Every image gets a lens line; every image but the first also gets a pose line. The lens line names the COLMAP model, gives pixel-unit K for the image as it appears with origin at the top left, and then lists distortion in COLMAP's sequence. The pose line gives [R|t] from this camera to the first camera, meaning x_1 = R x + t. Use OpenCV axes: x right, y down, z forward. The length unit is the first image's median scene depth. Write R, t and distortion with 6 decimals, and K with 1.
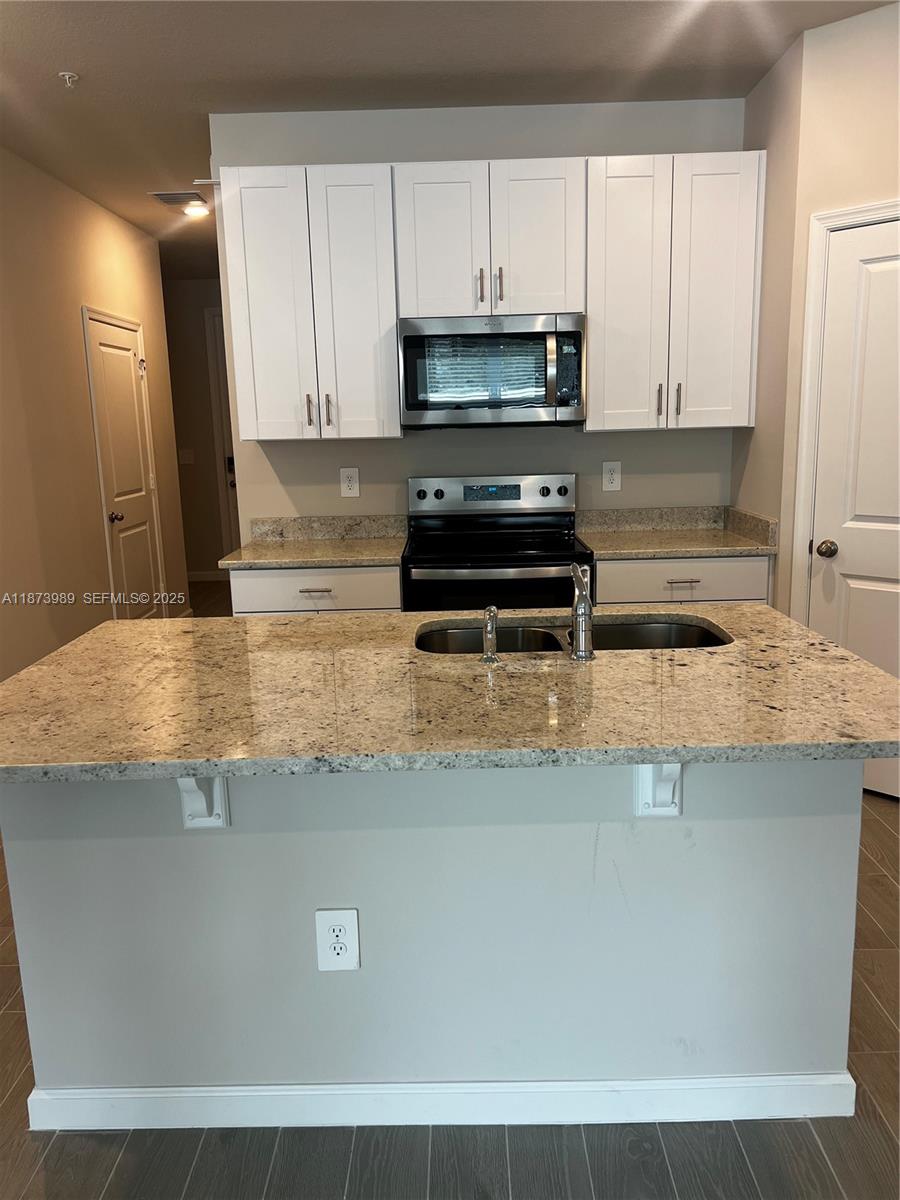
lens RADIAL K [[905.7, 0, 441.8], [0, 905.7, 605.0], [0, 0, 1]] dist [0.033646, -0.029974]
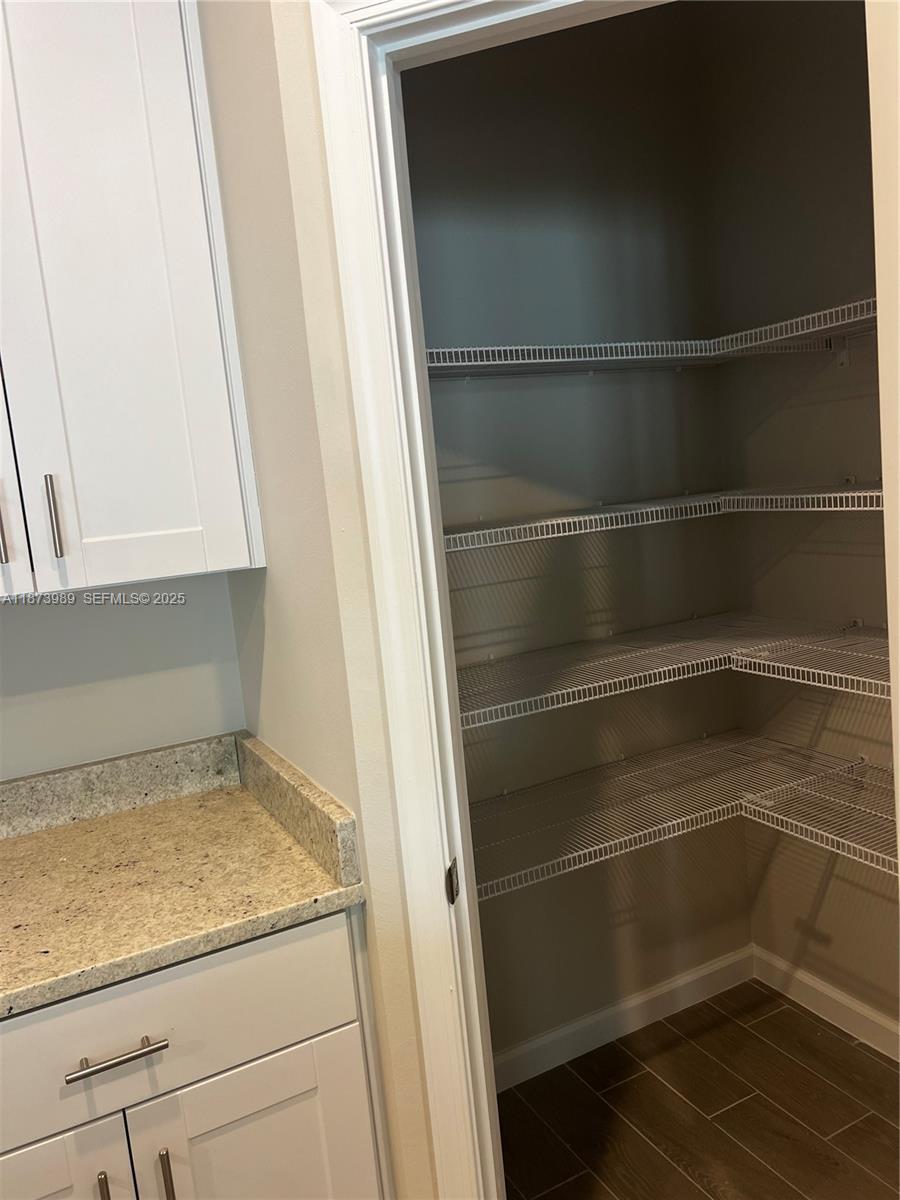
lens RADIAL K [[905.7, 0, 447.5], [0, 905.7, 599.8], [0, 0, 1]] dist [0.033646, -0.029974]
pose [[0.883298, -0.114807, 0.454537, 0.225539], [0.160818, 0.984923, -0.063744, -0.140476], [-0.440366, 0.129403, 0.888444, 0.592440]]
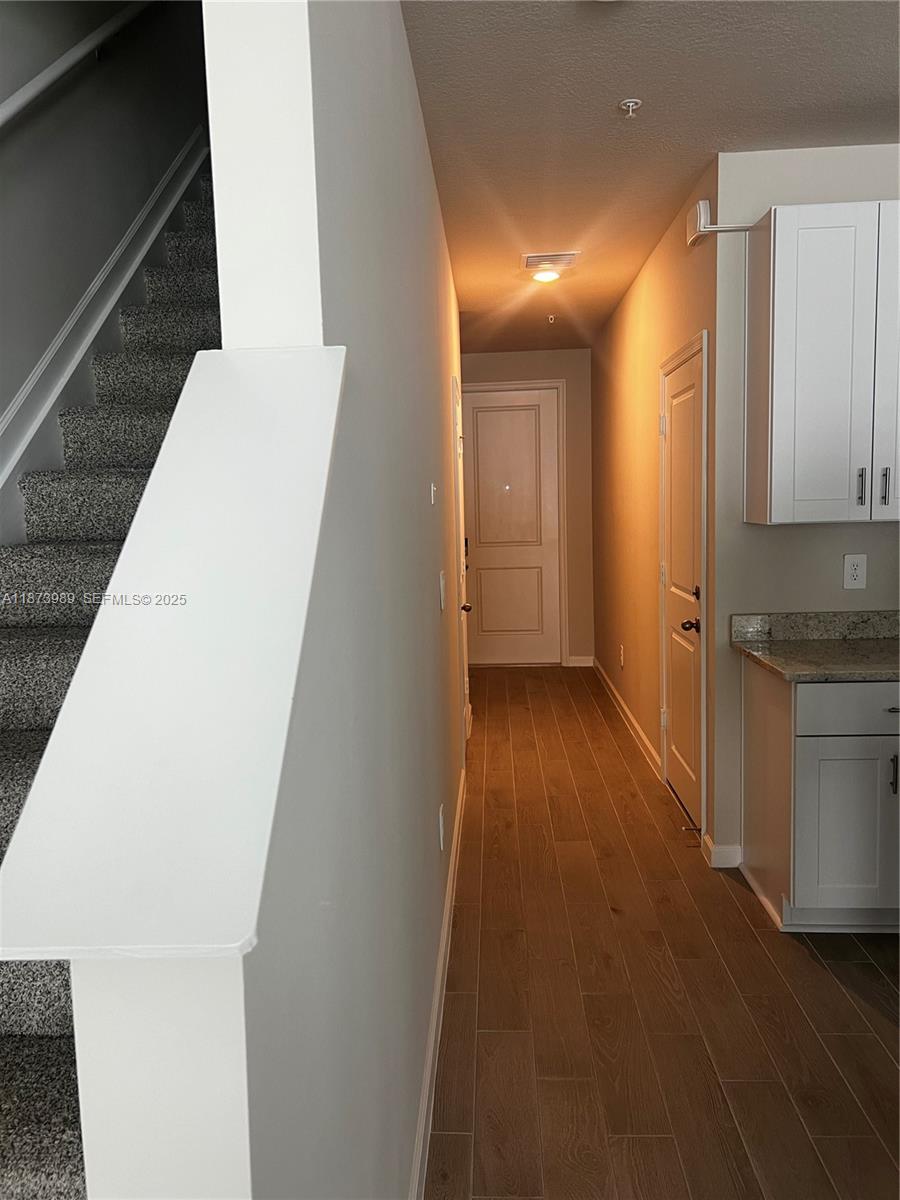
lens RADIAL K [[905.7, 0, 461.2], [0, 905.7, 593.8], [0, 0, 1]] dist [0.033646, -0.029974]
pose [[0.999627, 0.008236, -0.026050, -0.483618], [-0.010800, 0.994942, -0.099864, -0.030945], [0.025095, 0.100108, 0.994660, 0.177040]]
